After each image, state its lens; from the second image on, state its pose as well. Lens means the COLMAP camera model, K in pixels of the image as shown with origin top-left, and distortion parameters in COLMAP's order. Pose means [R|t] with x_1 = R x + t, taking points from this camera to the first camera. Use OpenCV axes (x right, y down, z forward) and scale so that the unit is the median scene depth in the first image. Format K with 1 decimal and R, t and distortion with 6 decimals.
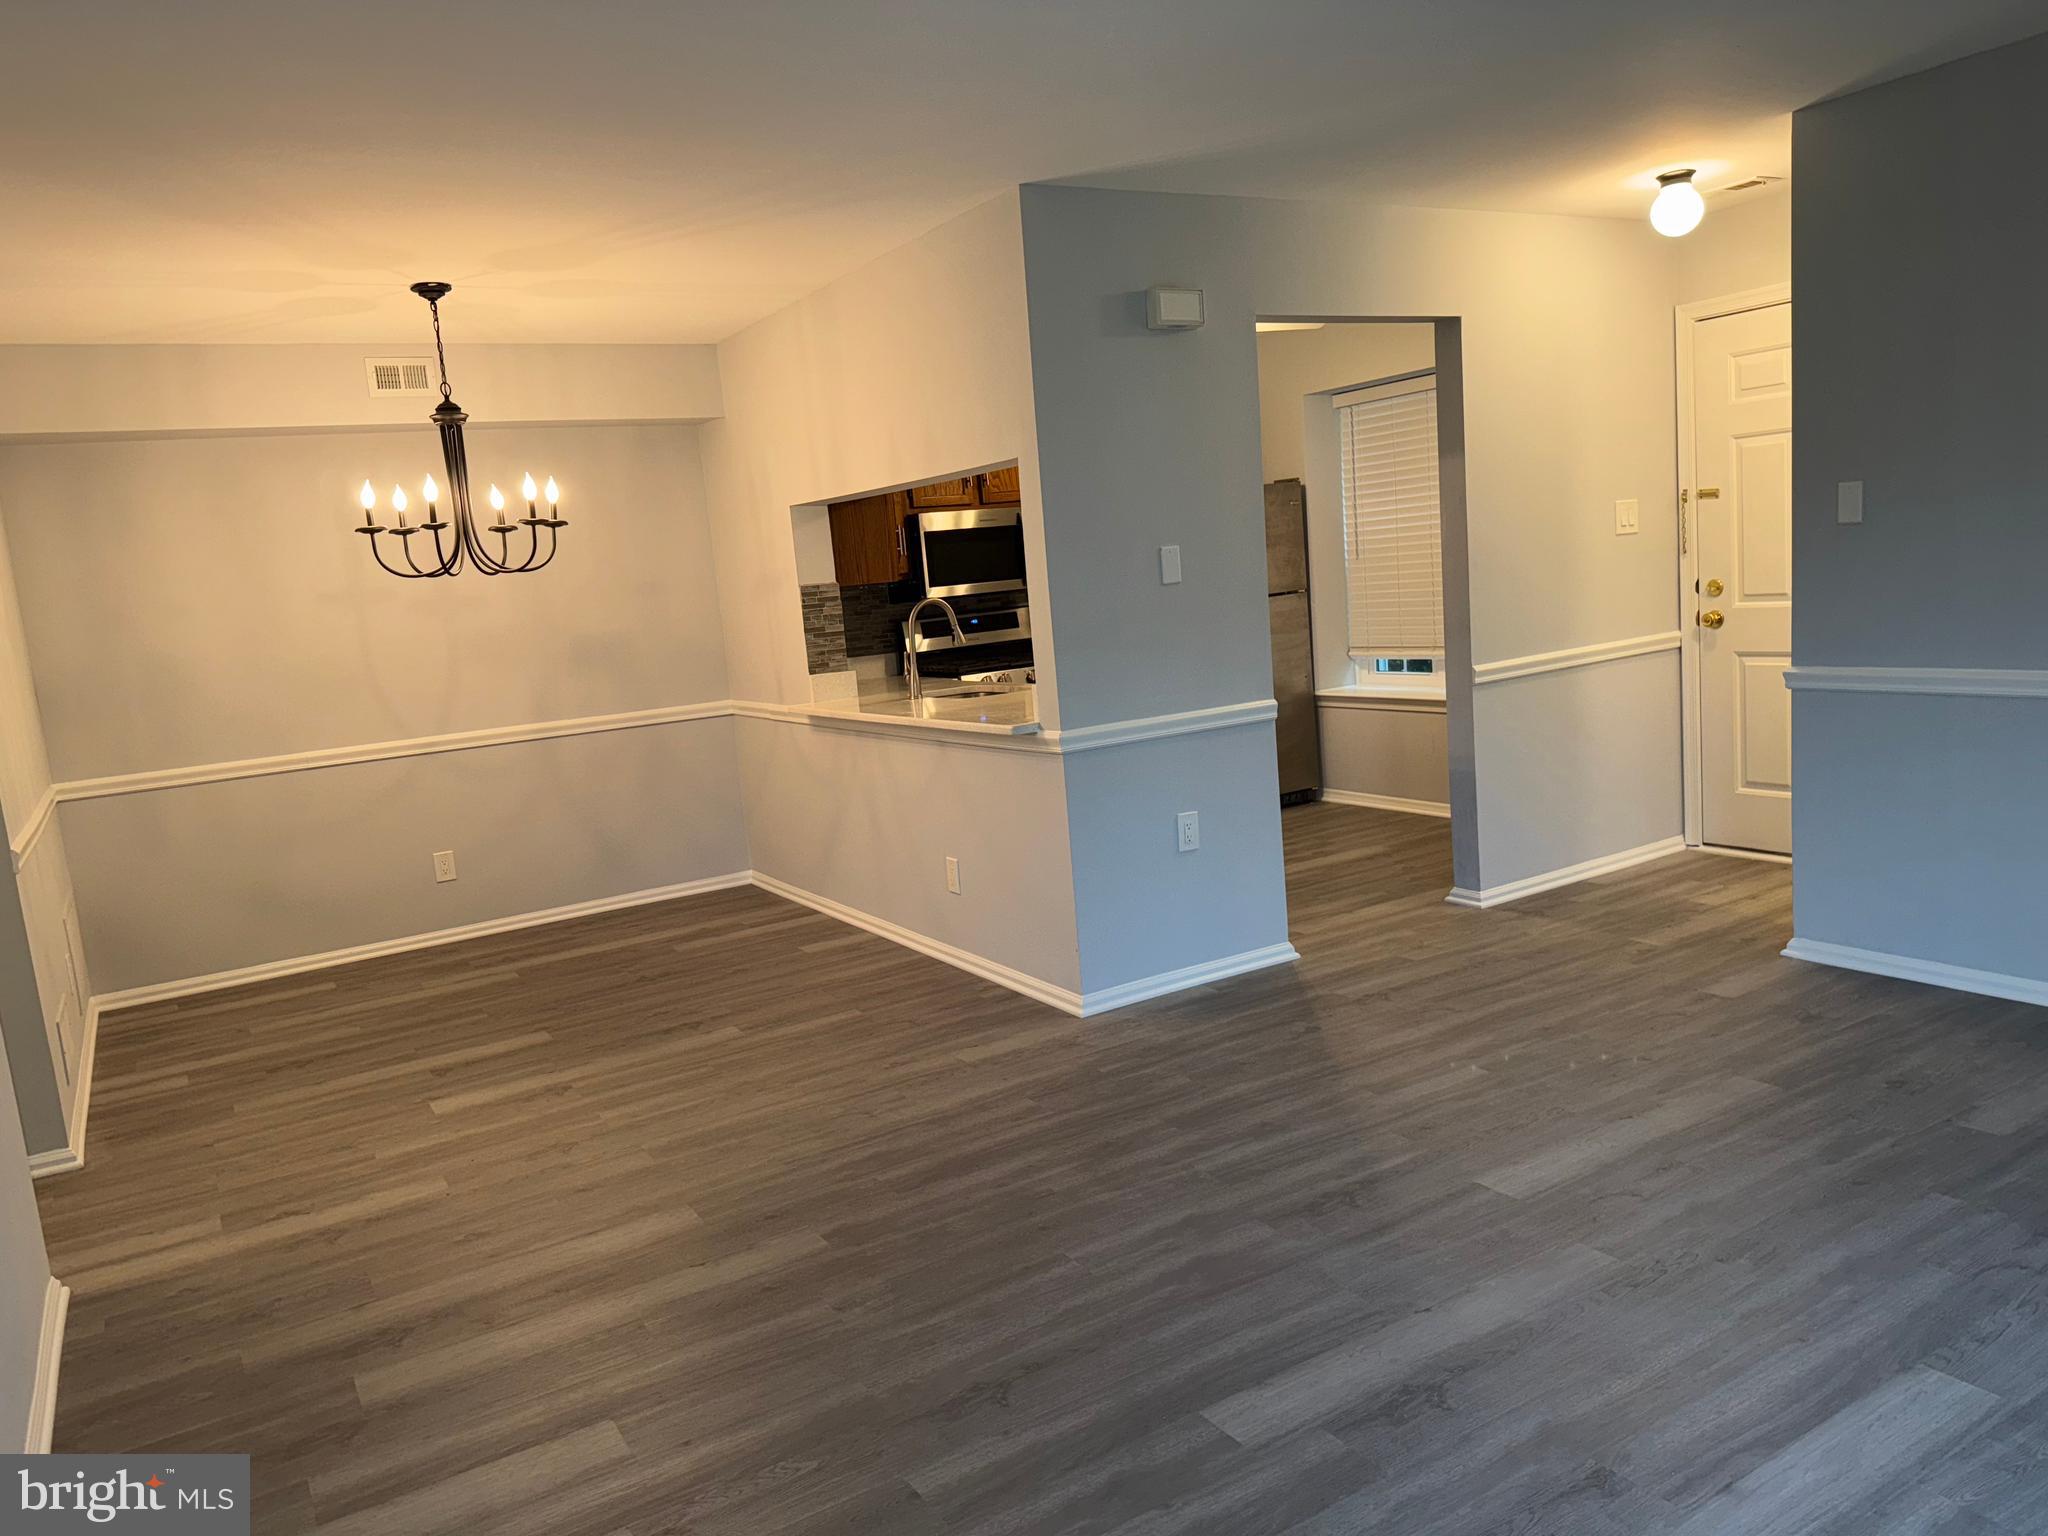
lens RADIAL K [[1434.7, 0, 1014.6], [0, 1434.7, 770.9], [0, 0, 1]] dist [0.081380, -0.099842]
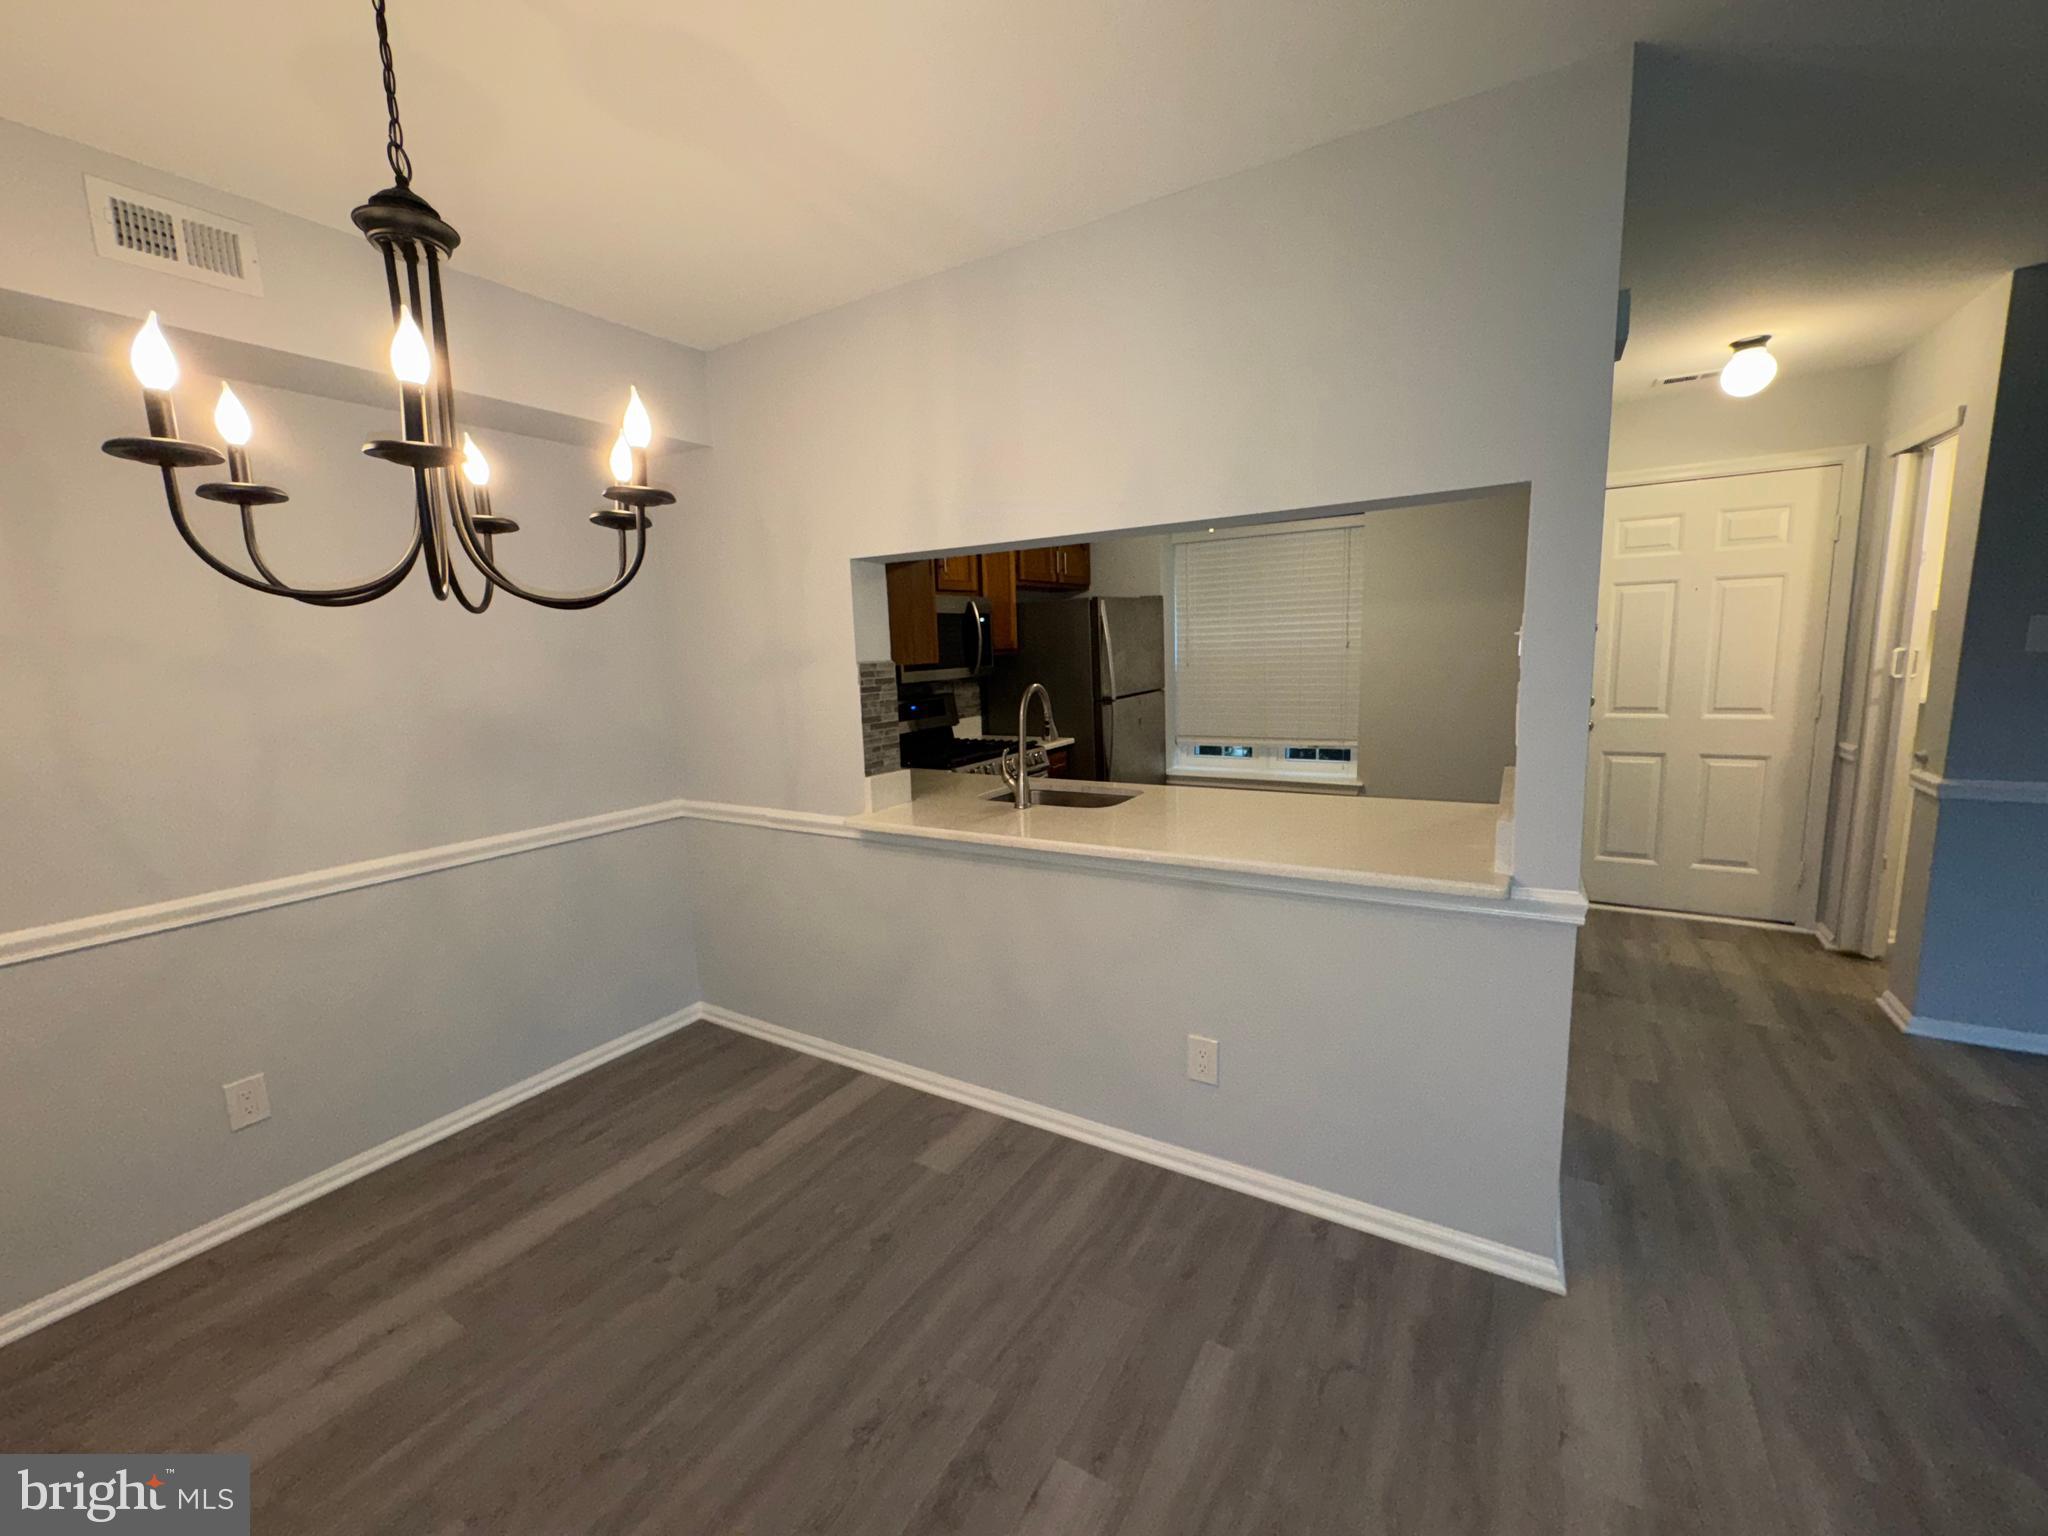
lens RADIAL K [[815.3, 0, 1027.3], [0, 815.3, 764.9], [0, 0, 1]] dist [-0.006106, 0.000713]
pose [[0.884582, -0.009778, 0.466282, -0.322238], [0.022502, 0.999511, -0.021728, -0.073361], [-0.465841, 0.029713, 0.884369, 0.672621]]
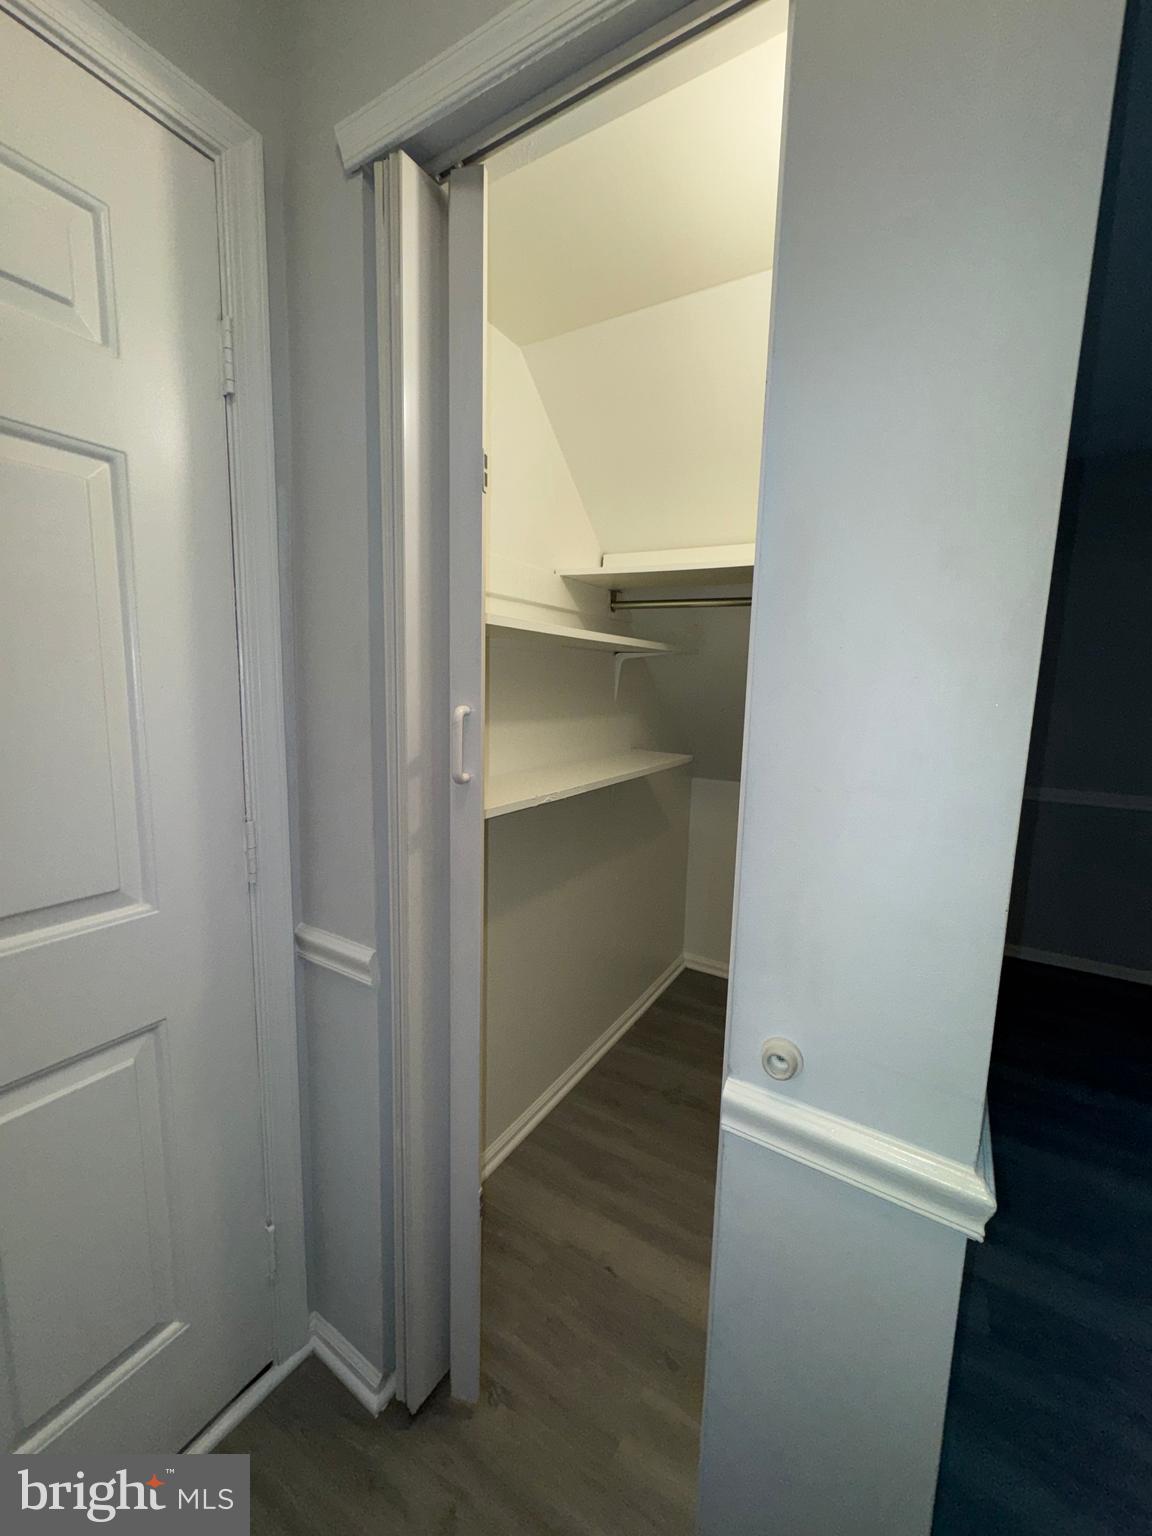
lens RADIAL K [[611.5, 0, 577.0], [0, 611.5, 769.9], [0, 0, 1]] dist [-0.006106, 0.000713]
pose [[-0.478088, -0.054979, 0.876589, 0.398930], [0.130245, 0.982567, 0.132661, -0.163465], [-0.868601, 0.177595, -0.462593, 0.971980]]
